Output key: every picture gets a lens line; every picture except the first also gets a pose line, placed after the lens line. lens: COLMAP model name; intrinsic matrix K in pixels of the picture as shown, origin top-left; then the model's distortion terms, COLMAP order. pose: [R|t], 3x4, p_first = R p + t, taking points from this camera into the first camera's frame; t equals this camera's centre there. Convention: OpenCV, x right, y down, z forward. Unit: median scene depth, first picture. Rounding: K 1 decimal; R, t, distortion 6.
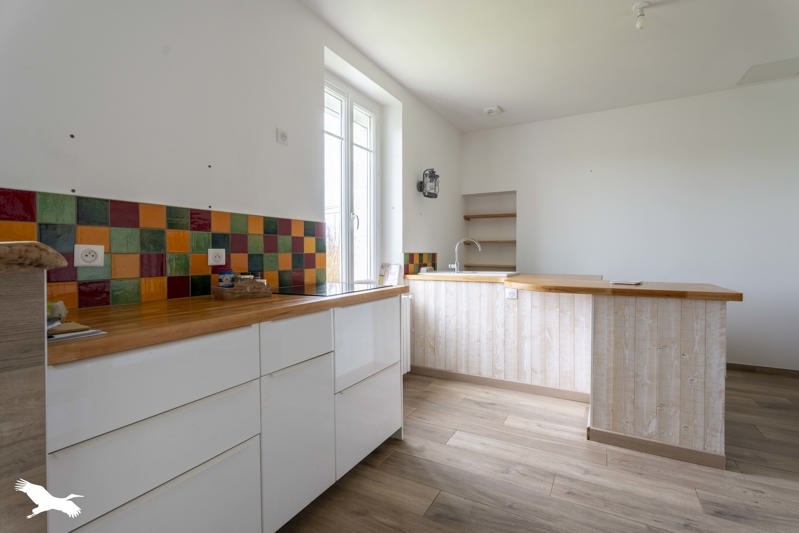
lens RADIAL K [[365.4, 0, 408.9], [0, 365.4, 254.3], [0, 0, 1]] dist [0.003043, 0.000324]
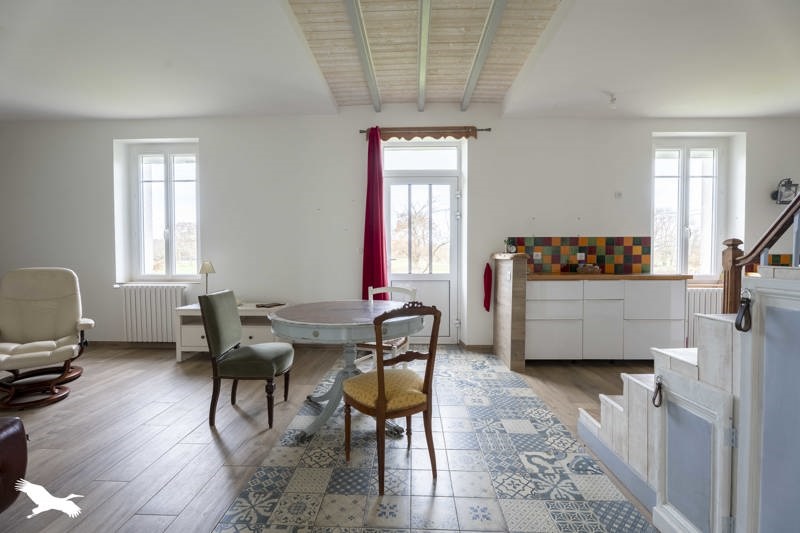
lens RADIAL K [[365.8, 0, 399.0], [0, 365.8, 268.6], [0, 0, 1]] dist [0.003043, 0.000324]
pose [[0.444298, 0.024622, -0.895540, 1.002579], [-0.002016, 0.999647, 0.026484, 0.023452], [0.895877, -0.009961, 0.444191, -1.032250]]
